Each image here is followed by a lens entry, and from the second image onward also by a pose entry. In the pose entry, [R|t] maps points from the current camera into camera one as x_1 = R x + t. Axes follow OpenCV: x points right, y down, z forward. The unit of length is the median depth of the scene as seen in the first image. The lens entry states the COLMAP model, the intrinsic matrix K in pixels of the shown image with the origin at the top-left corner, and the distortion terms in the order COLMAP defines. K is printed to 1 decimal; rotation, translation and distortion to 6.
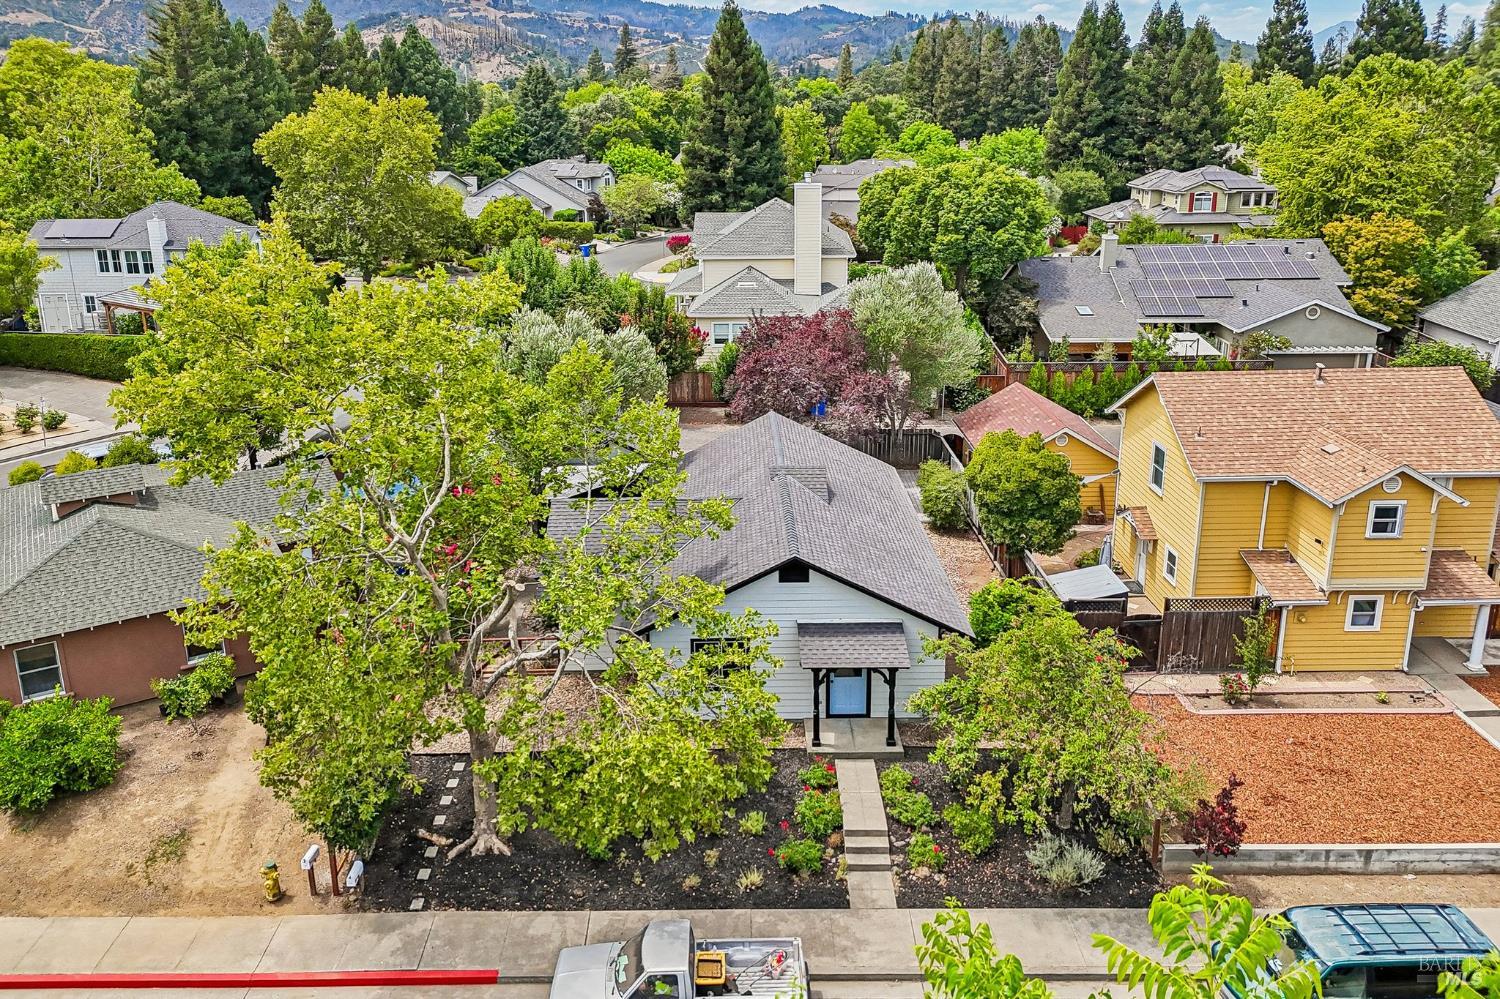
lens RADIAL K [[1196.8, 0, 729.0], [0, 1196.8, 428.9], [0, 0, 1]] dist [0.017941, -0.009297]
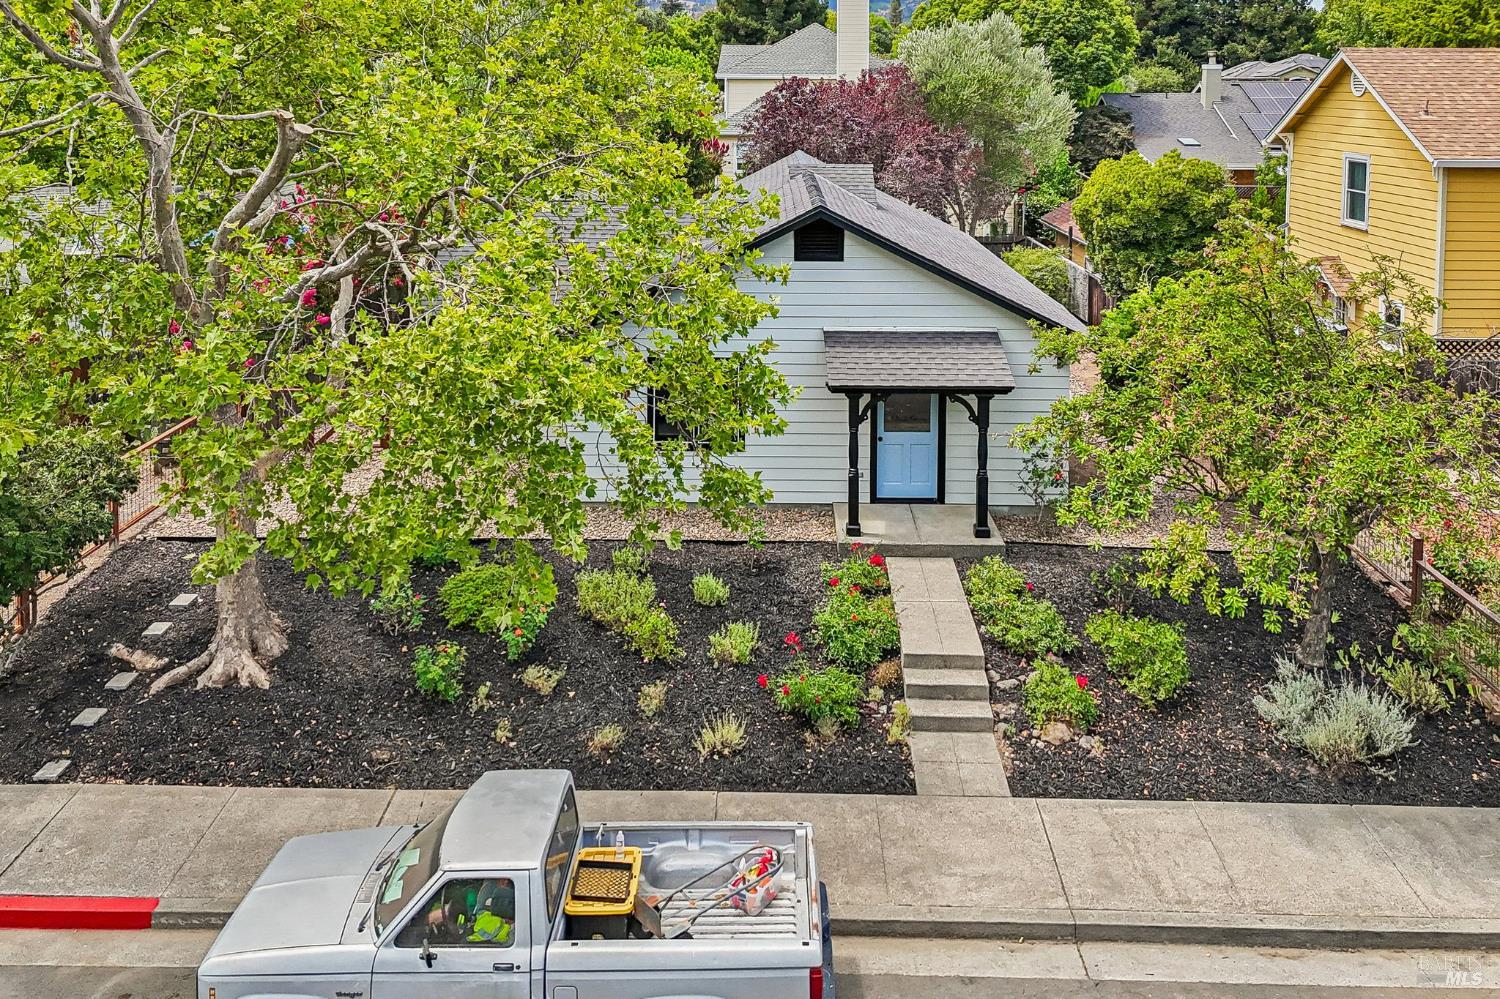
lens RADIAL K [[1196.8, 0, 773.5], [0, 1196.8, 195.8], [0, 0, 1]] dist [0.017941, -0.009297]
pose [[0.999809, 0.018497, -0.006268, 0.033218], [-0.019406, 0.976952, -0.212577, 0.219634], [0.002191, 0.212658, 0.977124, 0.382605]]
